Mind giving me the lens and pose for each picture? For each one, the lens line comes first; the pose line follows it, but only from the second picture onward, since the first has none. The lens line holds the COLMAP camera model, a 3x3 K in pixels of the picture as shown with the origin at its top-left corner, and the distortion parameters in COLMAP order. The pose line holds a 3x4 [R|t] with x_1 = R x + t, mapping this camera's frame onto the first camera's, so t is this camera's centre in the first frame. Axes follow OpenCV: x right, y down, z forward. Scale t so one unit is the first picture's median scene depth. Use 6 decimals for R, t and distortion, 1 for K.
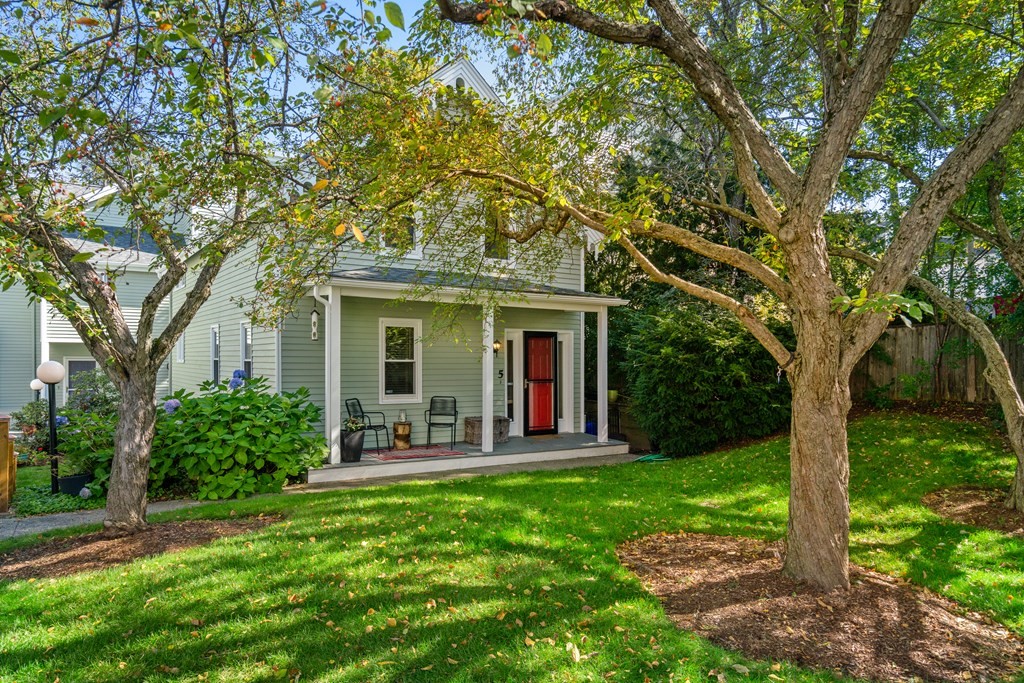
lens RADIAL K [[693.5, 0, 510.1], [0, 693.5, 344.4], [0, 0, 1]] dist [0.000325, -0.000032]
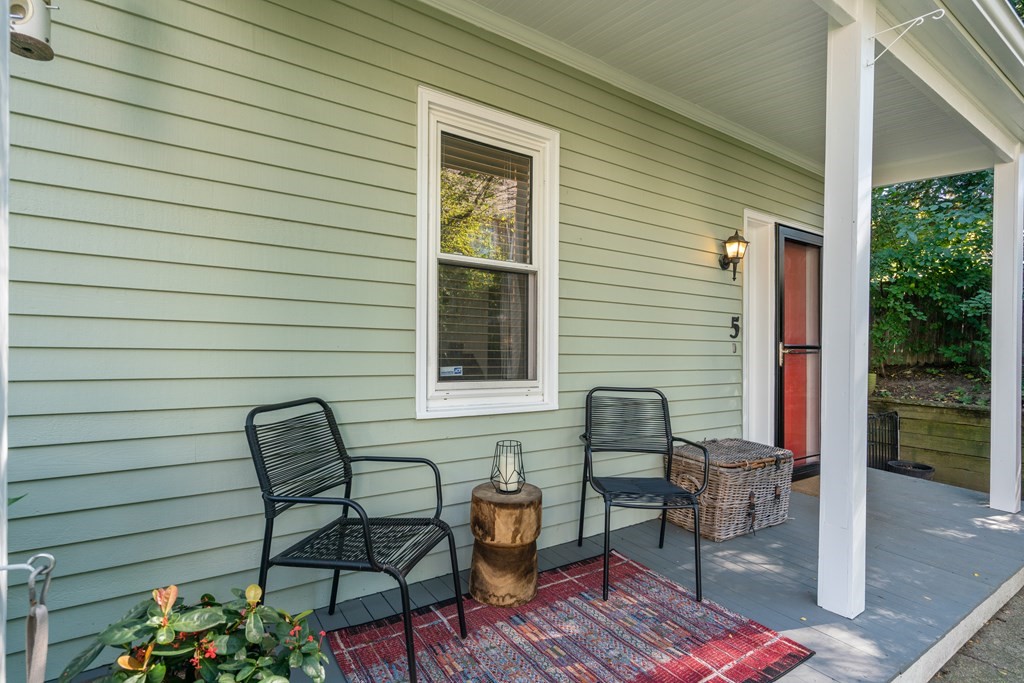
lens RADIAL K [[521.1, 0, 510.9], [0, 521.1, 345.3], [0, 0, 1]] dist [0.008145, 0.001136]
pose [[0.999827, 0.011134, 0.014920, -0.154937], [-0.011405, 0.999770, 0.018187, 0.054255], [-0.014714, -0.018354, 0.999723, 0.797558]]
